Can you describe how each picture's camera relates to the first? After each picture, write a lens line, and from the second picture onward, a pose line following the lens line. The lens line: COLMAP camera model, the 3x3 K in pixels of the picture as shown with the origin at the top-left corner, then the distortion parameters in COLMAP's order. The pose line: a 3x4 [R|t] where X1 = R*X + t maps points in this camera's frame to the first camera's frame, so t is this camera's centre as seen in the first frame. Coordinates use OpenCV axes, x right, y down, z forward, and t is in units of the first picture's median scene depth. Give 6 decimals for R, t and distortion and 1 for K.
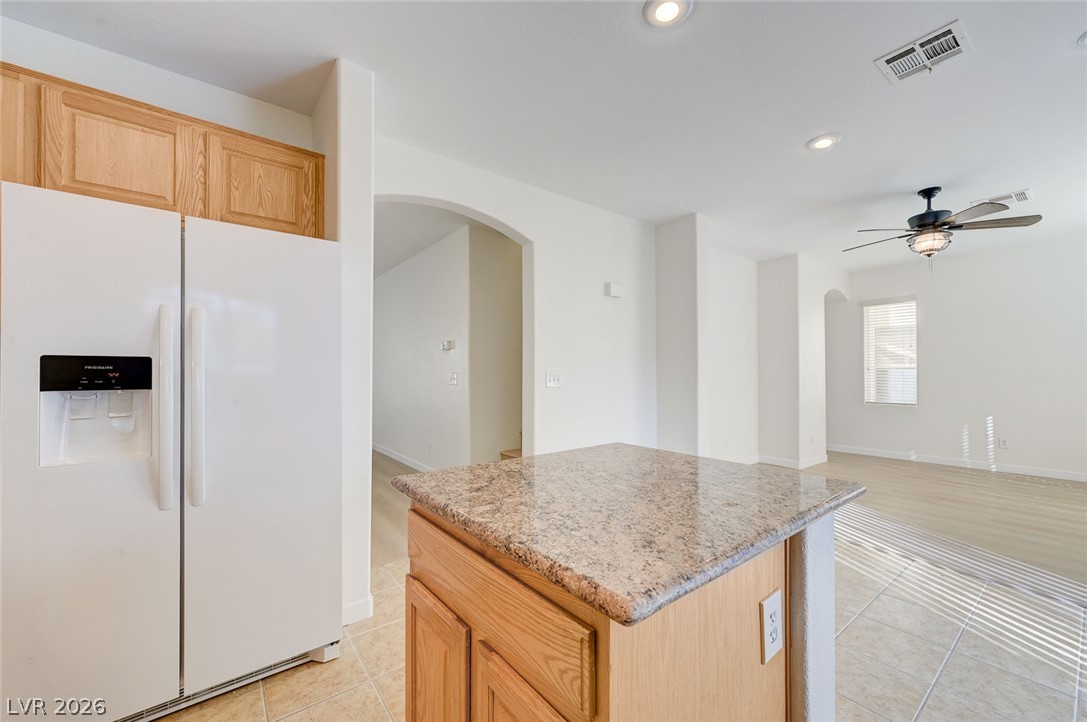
lens RADIAL K [[430.5, 0, 553.9], [0, 430.5, 368.8], [0, 0, 1]] dist [0.000486, -0.000331]
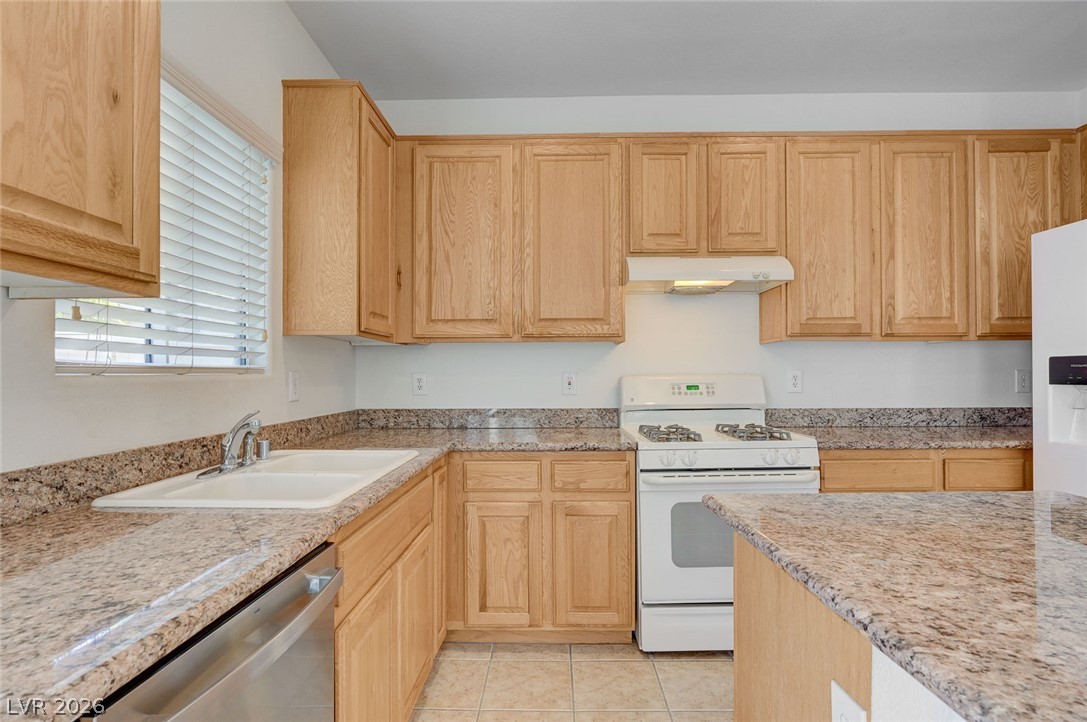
lens RADIAL K [[548.8, 0, 545.1], [0, 548.8, 369.2], [0, 0, 1]] dist [-0.001343, -0.000062]
pose [[-0.640890, -0.004329, -0.767620, 0.599571], [0.007063, 0.999909, -0.011535, 0.007881], [0.767600, -0.012815, -0.640801, 0.491534]]
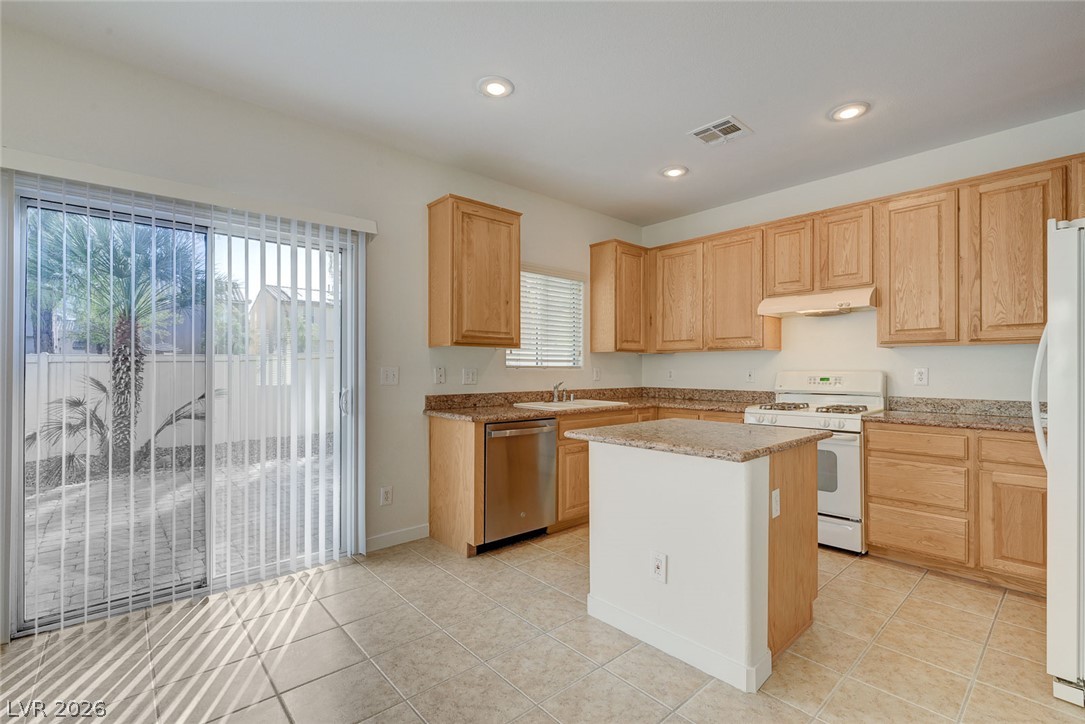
lens RADIAL K [[481.2, 0, 542.5], [0, 481.2, 362.0], [0, 0, 1]] dist [-0.003543, -0.000229]
pose [[-0.998945, -0.003259, -0.045799, 0.447128], [-0.002435, 0.999835, -0.018028, 0.010605], [0.045850, -0.017898, -0.998788, 1.503656]]
